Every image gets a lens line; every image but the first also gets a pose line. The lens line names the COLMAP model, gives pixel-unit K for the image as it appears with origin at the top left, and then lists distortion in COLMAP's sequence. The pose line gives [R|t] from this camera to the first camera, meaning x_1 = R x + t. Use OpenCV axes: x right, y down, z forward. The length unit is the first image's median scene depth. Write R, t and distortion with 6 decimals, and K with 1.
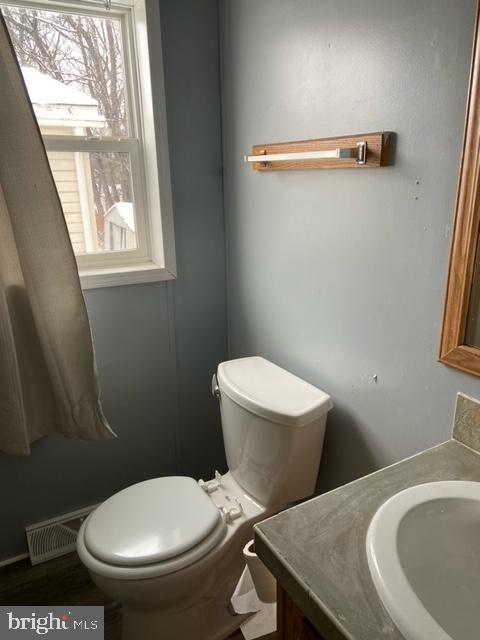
lens RADIAL K [[505.4, 0, 243.0], [0, 505.4, 316.0], [0, 0, 1]] dist [0.031559, -0.019324]
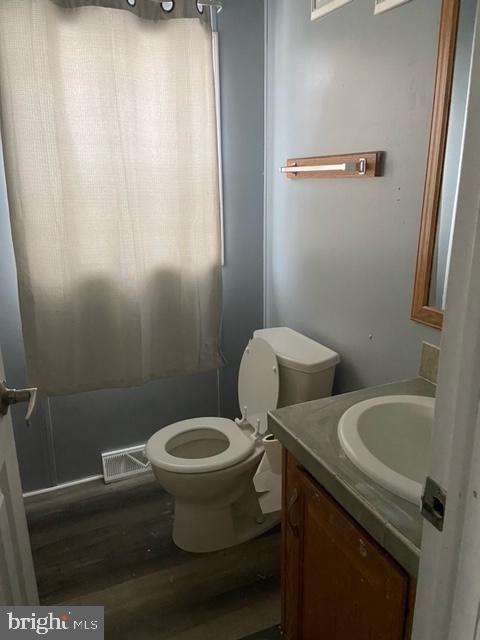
lens RADIAL K [[505.4, 0, 240.0], [0, 505.4, 325.3], [0, 0, 1]] dist [0.031559, -0.019324]
pose [[0.994508, 0.035872, -0.098325, 0.058210], [-0.035724, 0.999356, 0.003266, 0.110190], [0.098379, 0.000264, 0.995149, -0.380045]]
